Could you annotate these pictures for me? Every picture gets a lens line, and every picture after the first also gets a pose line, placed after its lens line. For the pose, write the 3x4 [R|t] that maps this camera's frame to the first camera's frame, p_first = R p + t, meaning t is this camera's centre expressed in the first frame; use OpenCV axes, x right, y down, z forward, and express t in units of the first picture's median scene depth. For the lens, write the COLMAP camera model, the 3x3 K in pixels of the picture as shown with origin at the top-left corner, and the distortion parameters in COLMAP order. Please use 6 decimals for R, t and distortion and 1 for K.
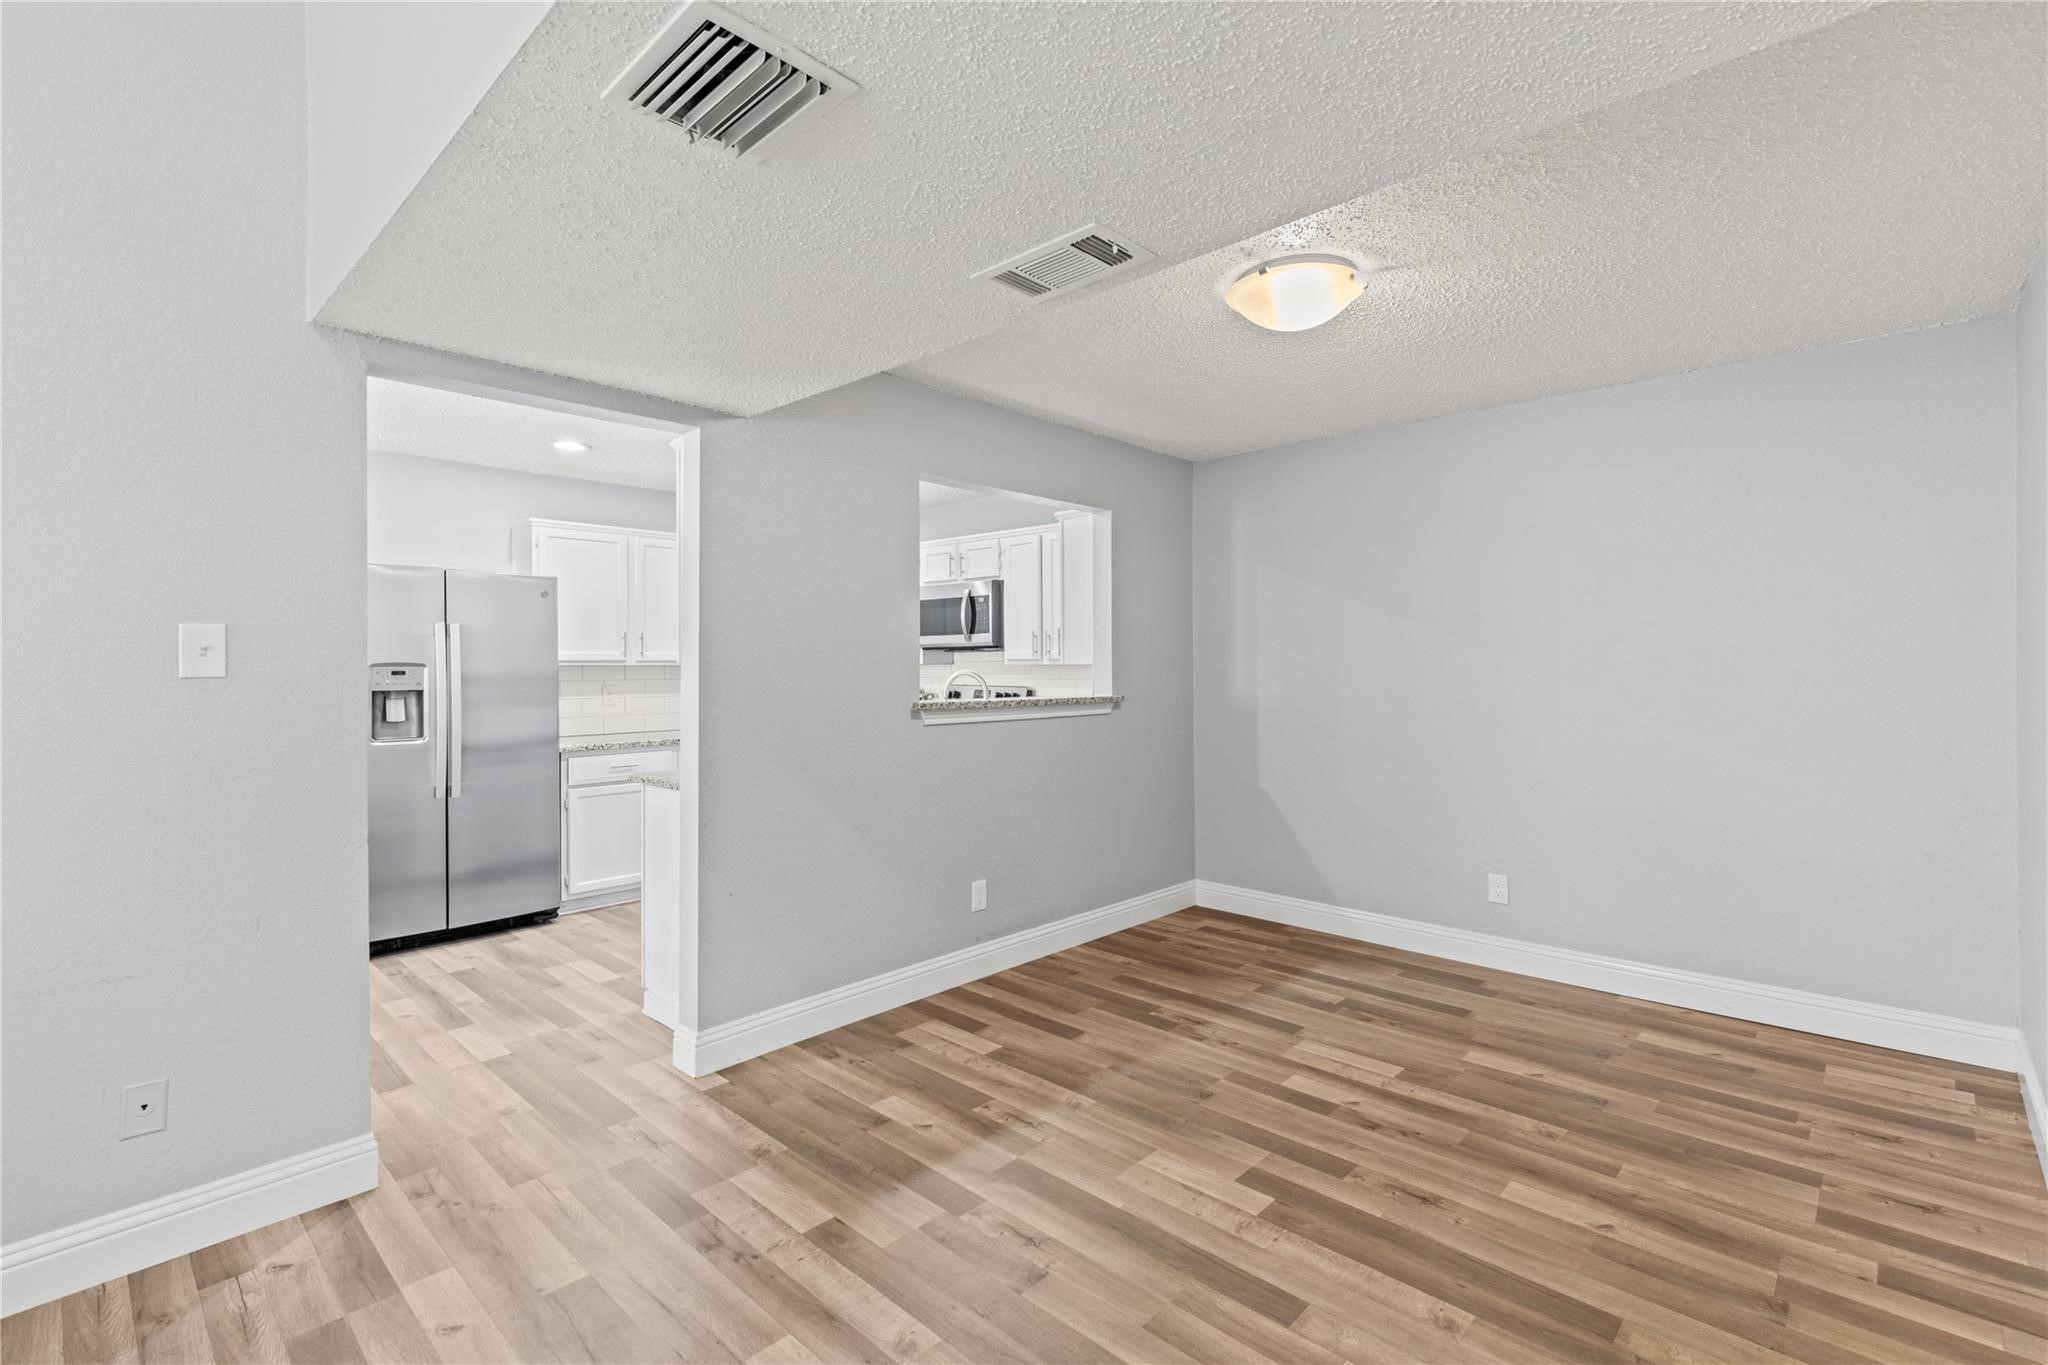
lens RADIAL K [[929.9, 0, 1024.0], [0, 929.9, 682.5], [0, 0, 1]] dist [0.052061, -0.000091]
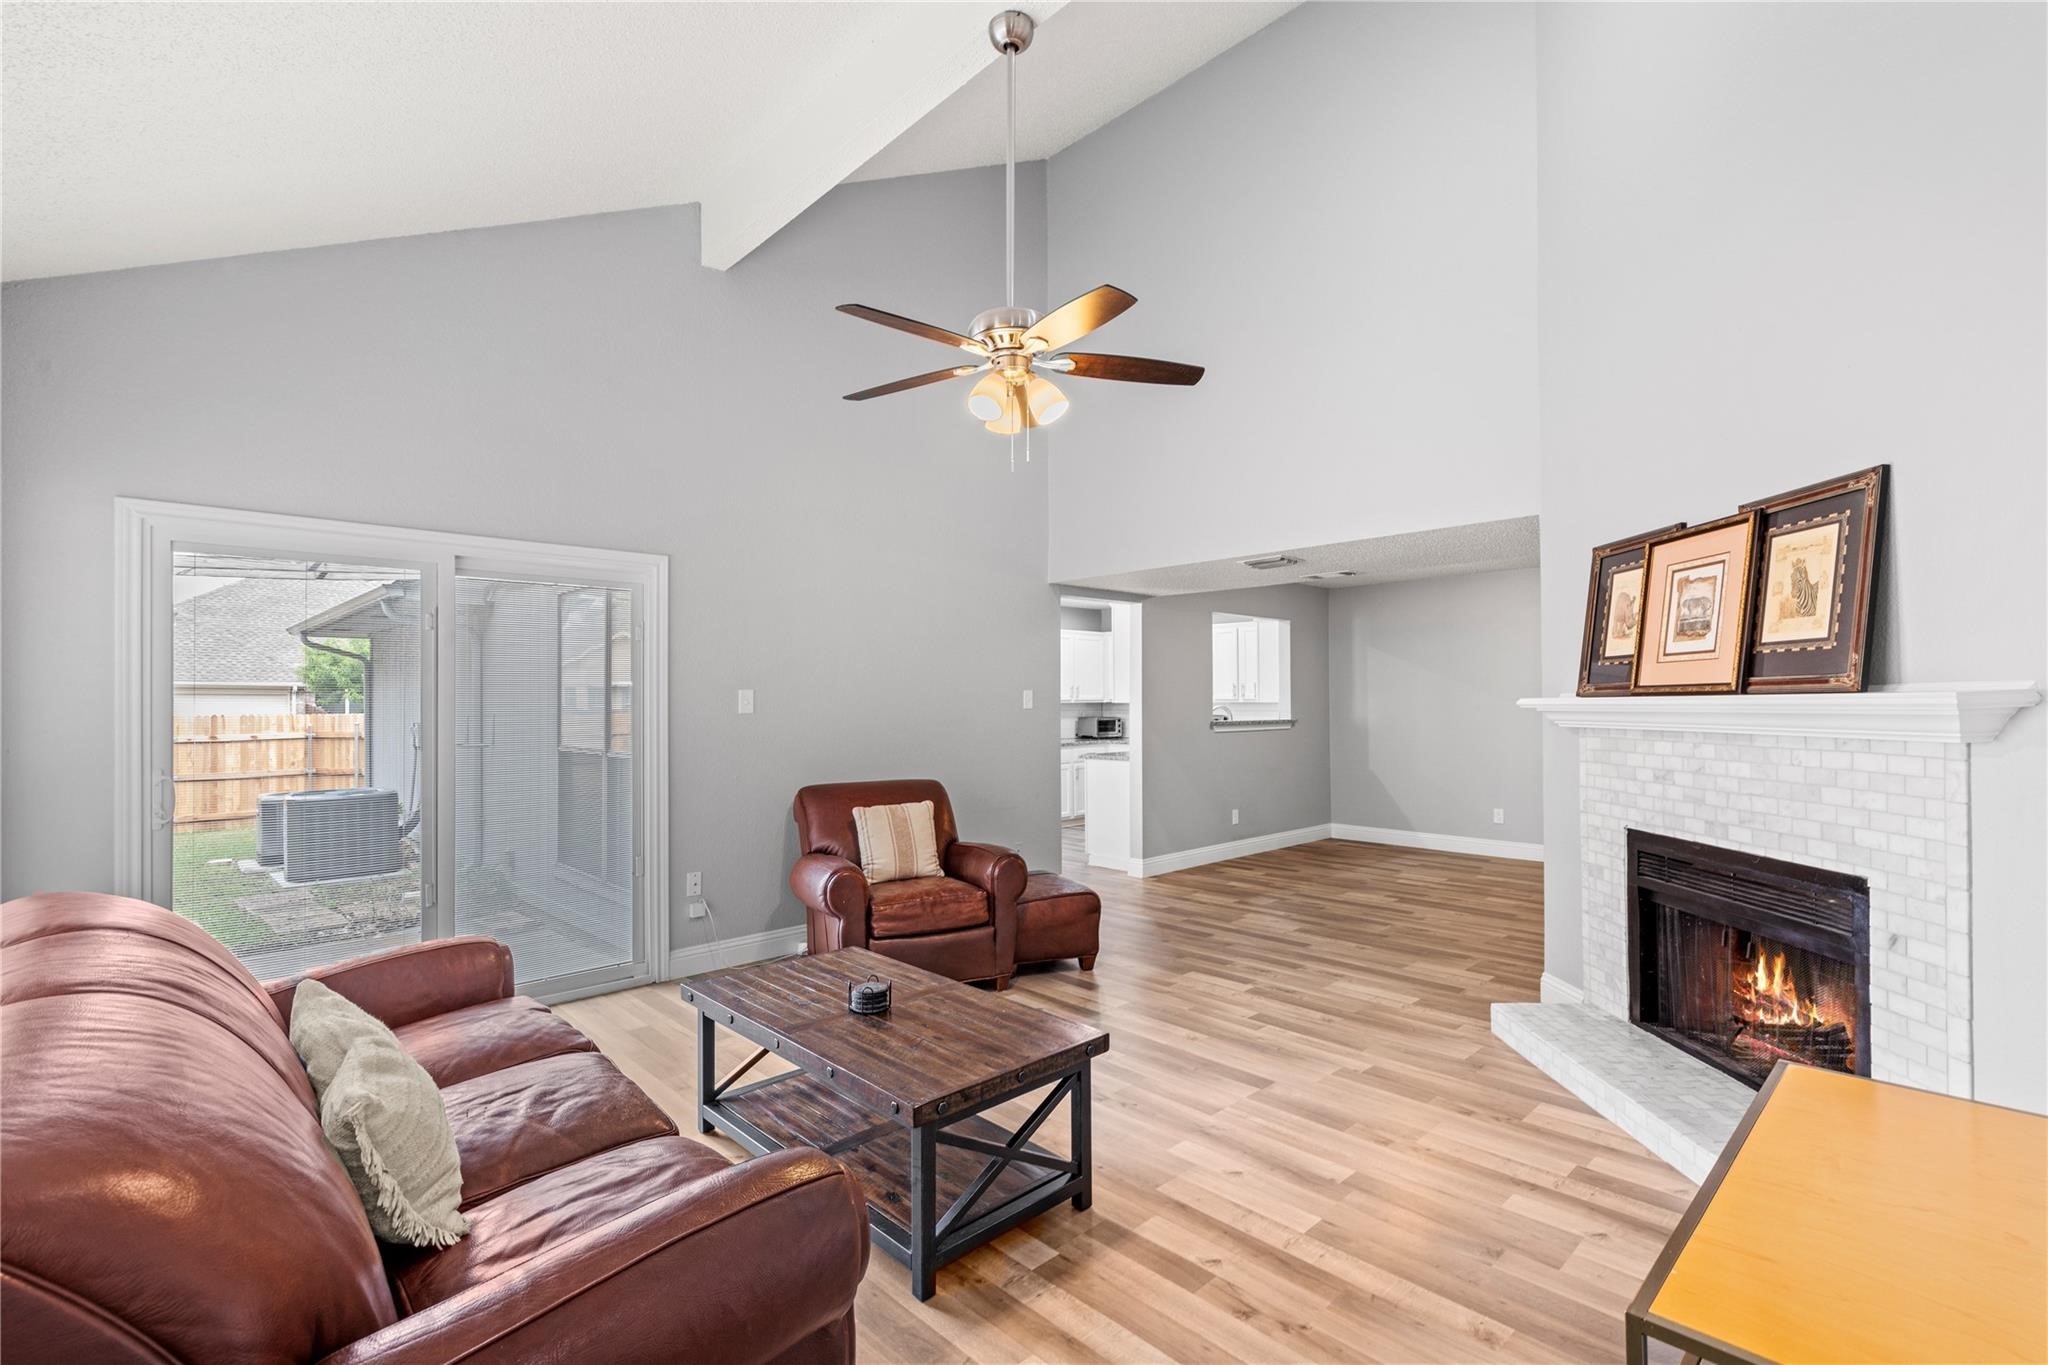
lens RADIAL K [[914.1, 0, 1042.4], [0, 914.1, 690.6], [0, 0, 1]] dist [-0.002829, -0.000559]
pose [[0.999459, 0.000806, -0.032874, -0.327557], [-0.001669, 0.999654, -0.026238, 0.005559], [0.032842, 0.026278, 0.999115, -0.816800]]
